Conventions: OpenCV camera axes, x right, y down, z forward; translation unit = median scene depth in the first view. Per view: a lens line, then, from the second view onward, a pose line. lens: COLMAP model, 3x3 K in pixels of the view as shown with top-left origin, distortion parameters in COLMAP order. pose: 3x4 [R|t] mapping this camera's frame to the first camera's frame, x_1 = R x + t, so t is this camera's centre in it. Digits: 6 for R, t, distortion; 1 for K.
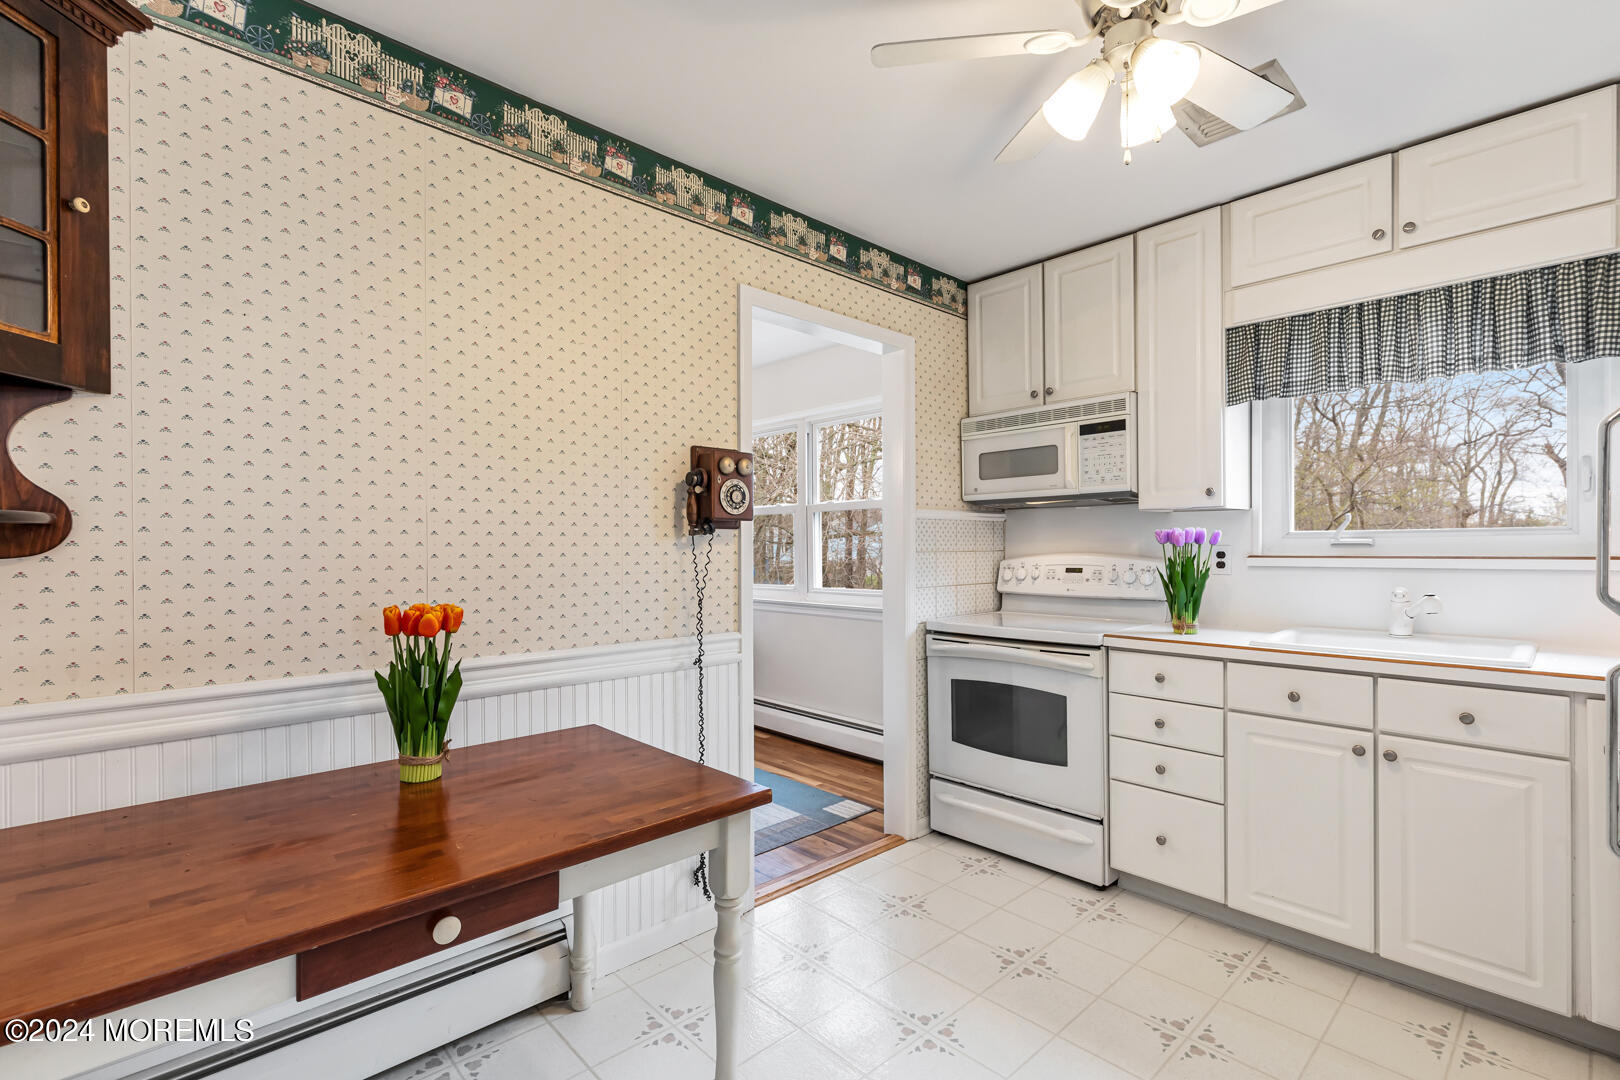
lens RADIAL K [[733.5, 0, 838.2], [0, 733.5, 552.4], [0, 0, 1]] dist [0.001821, -0.001687]
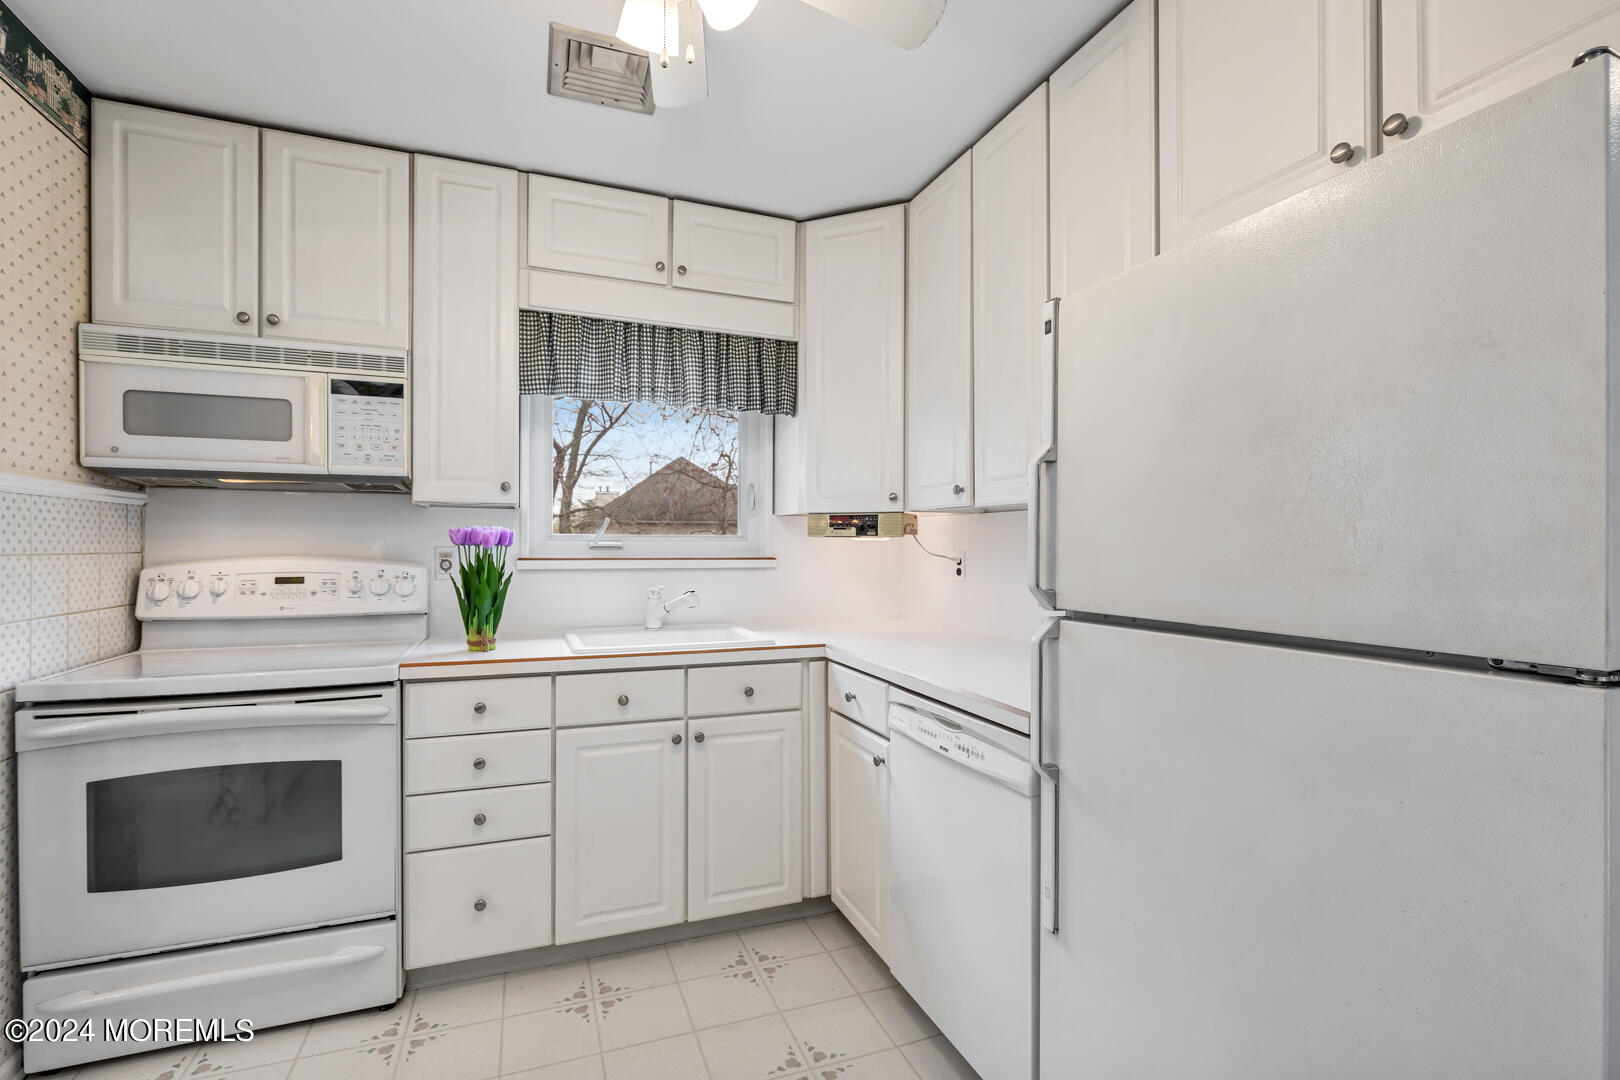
lens RADIAL K [[733.5, 0, 804.7], [0, 733.5, 547.2], [0, 0, 1]] dist [0.001821, -0.001687]
pose [[0.399926, 0.006906, 0.916521, -0.158379], [0.000151, 0.999971, -0.007601, -0.002578], [-0.916547, 0.003178, 0.399914, 0.309732]]
